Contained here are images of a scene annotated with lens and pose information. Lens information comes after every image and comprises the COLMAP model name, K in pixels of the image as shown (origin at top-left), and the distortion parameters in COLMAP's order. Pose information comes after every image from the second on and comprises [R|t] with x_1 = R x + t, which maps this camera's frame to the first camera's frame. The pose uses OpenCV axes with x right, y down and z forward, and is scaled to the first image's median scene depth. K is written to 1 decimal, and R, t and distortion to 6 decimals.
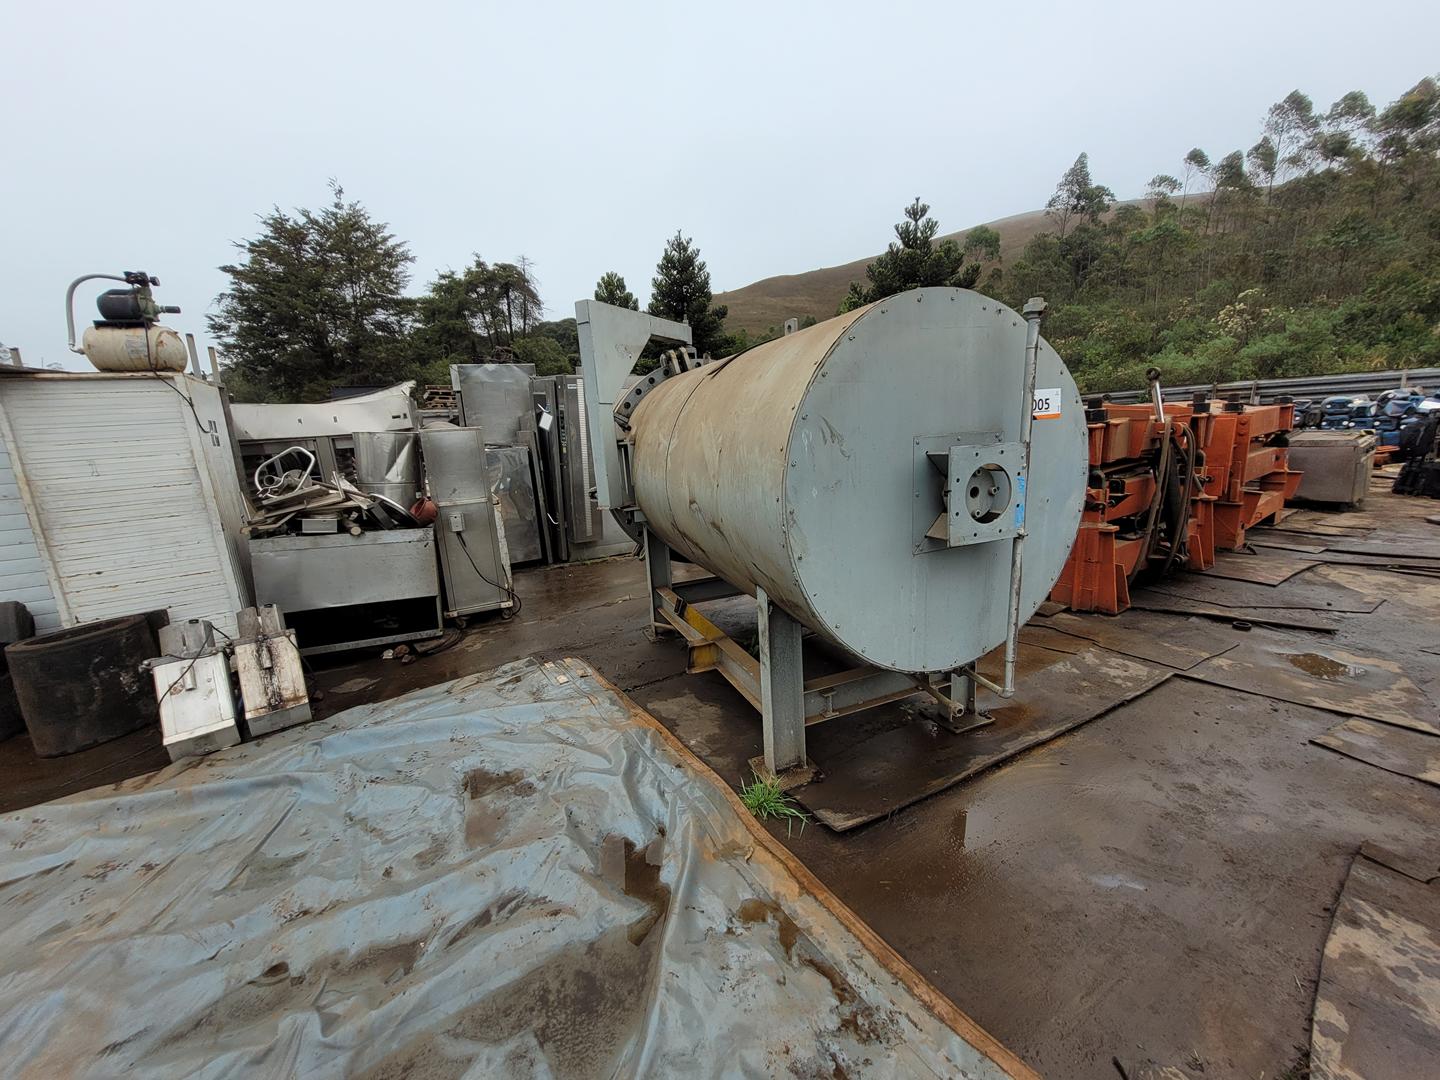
lens RADIAL K [[559.8, 0, 723.6], [0, 559.8, 532.2], [0, 0, 1]] dist [0.005040, -0.001730]
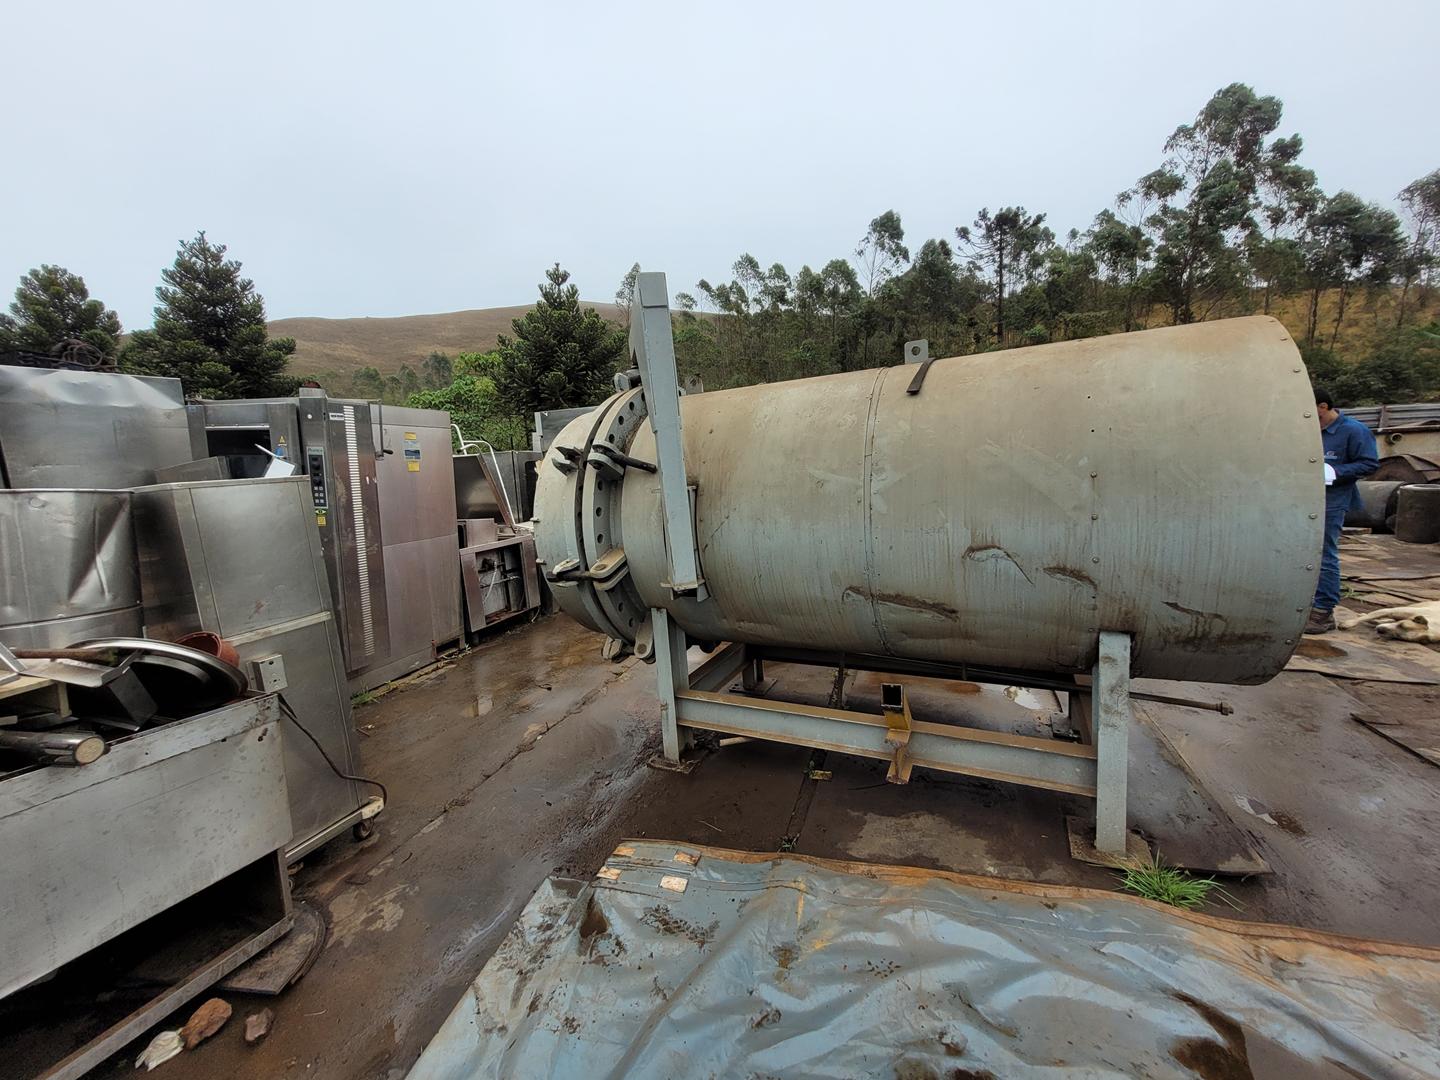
lens RADIAL K [[559.8, 0, 722.9], [0, 559.8, 531.5], [0, 0, 1]] dist [0.005040, -0.001730]
pose [[0.755252, -0.080977, 0.650413, -0.130435], [0.150523, 0.987245, -0.051873, -0.014379], [-0.637916, 0.137080, 0.757807, 0.100509]]
